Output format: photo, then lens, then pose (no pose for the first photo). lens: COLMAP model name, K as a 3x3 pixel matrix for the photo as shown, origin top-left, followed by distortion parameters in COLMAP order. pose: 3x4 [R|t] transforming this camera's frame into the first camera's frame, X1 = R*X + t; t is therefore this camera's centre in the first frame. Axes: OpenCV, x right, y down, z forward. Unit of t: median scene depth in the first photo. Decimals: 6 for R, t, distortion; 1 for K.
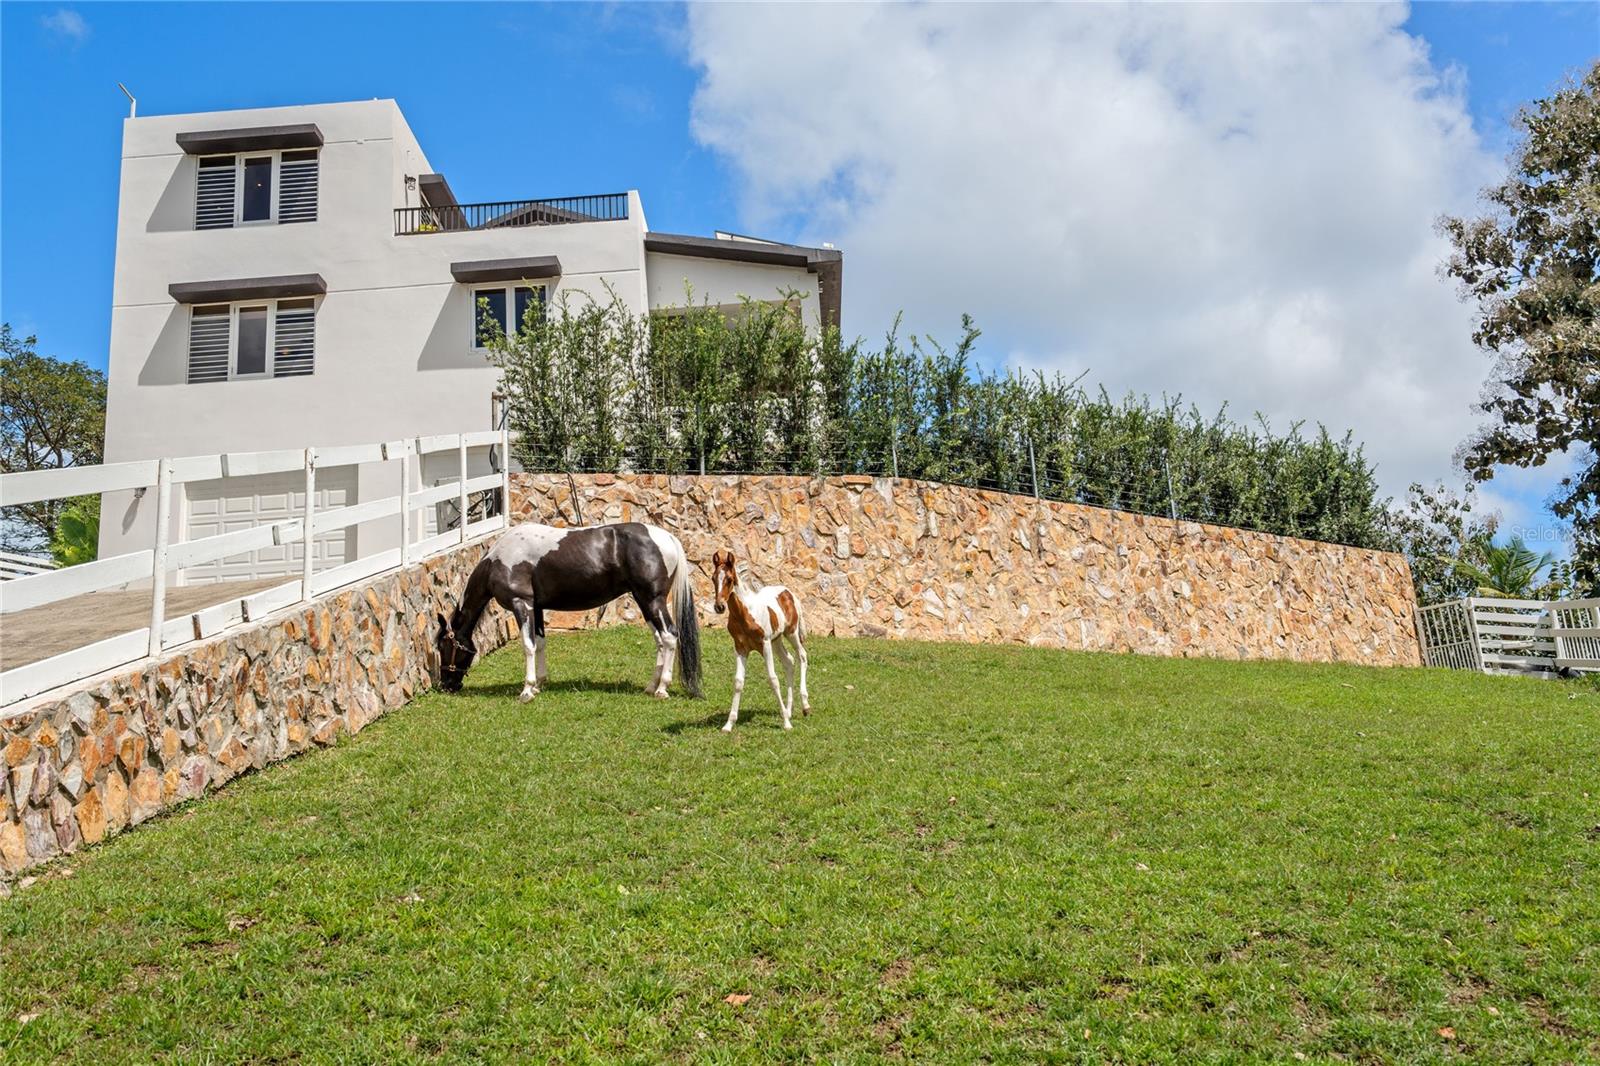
lens RADIAL K [[1309.0, 0, 799.1], [0, 1309.0, 561.5], [0, 0, 1]] dist [0.001622, -0.000541]
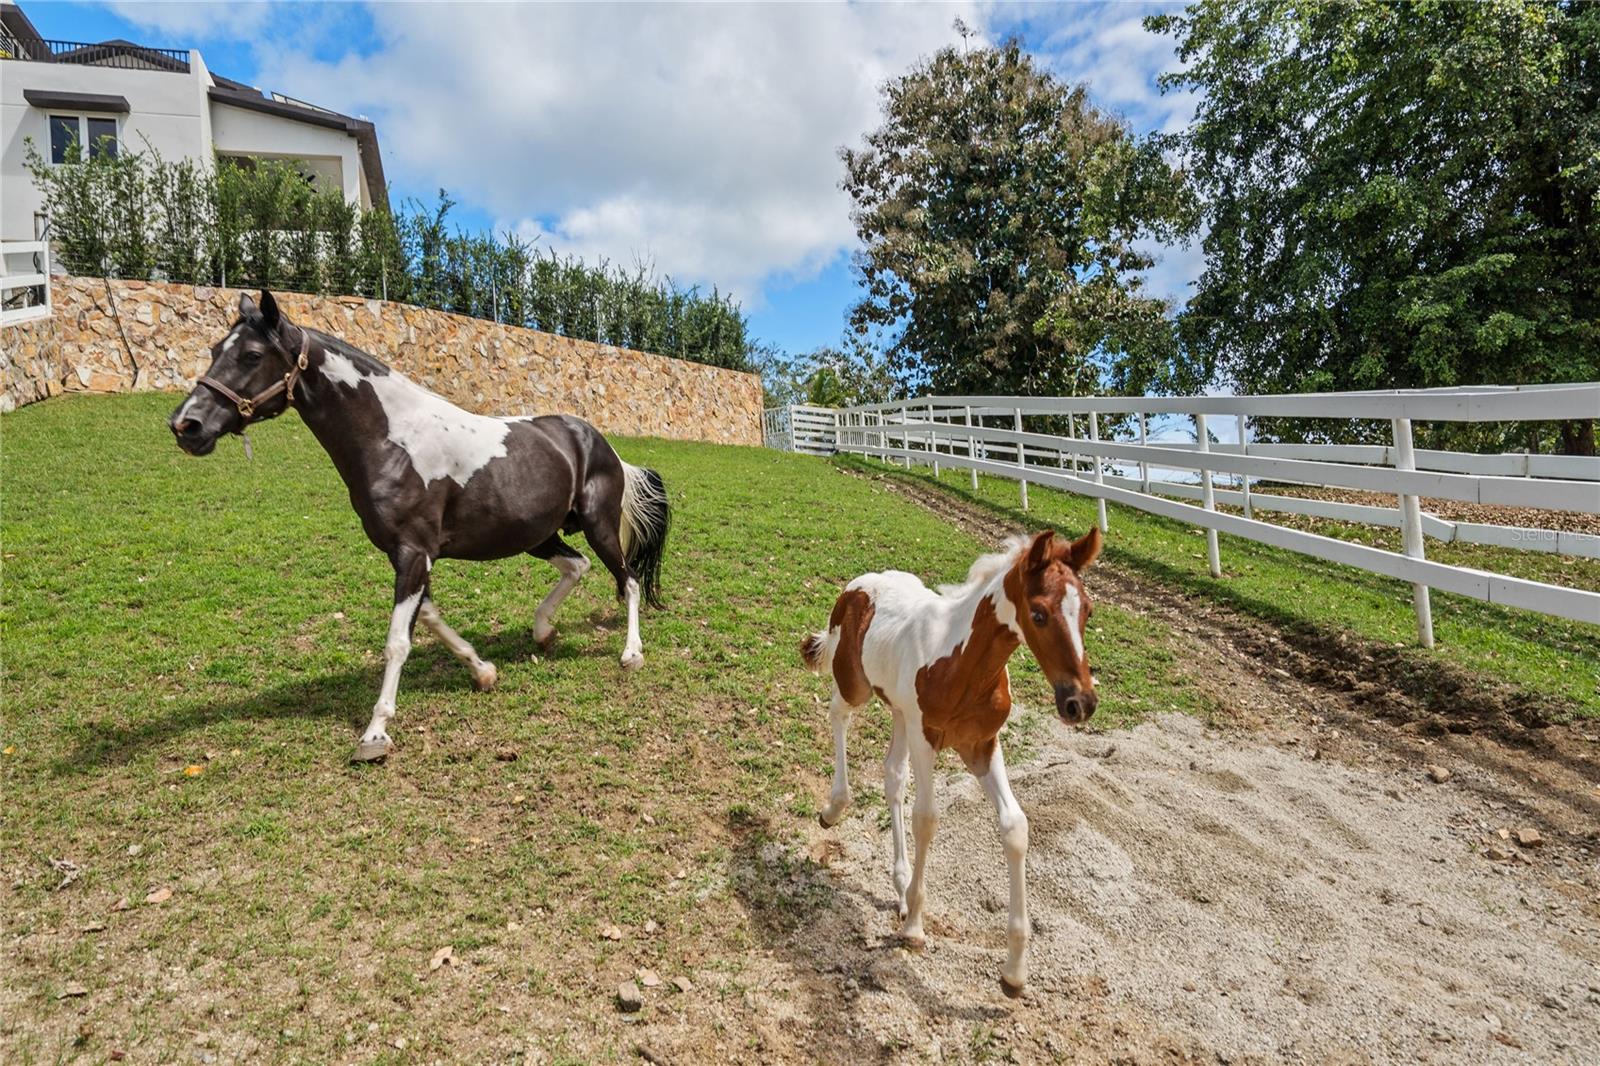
lens RADIAL K [[988.3, 0, 788.4], [0, 988.3, 532.7], [0, 0, 1]] dist [0.001712, 0.002927]
pose [[0.945156, 0.008659, 0.326505, 0.130712], [-0.063193, 0.985608, 0.156790, -0.009512], [-0.320448, -0.168824, 0.932101, -0.195268]]
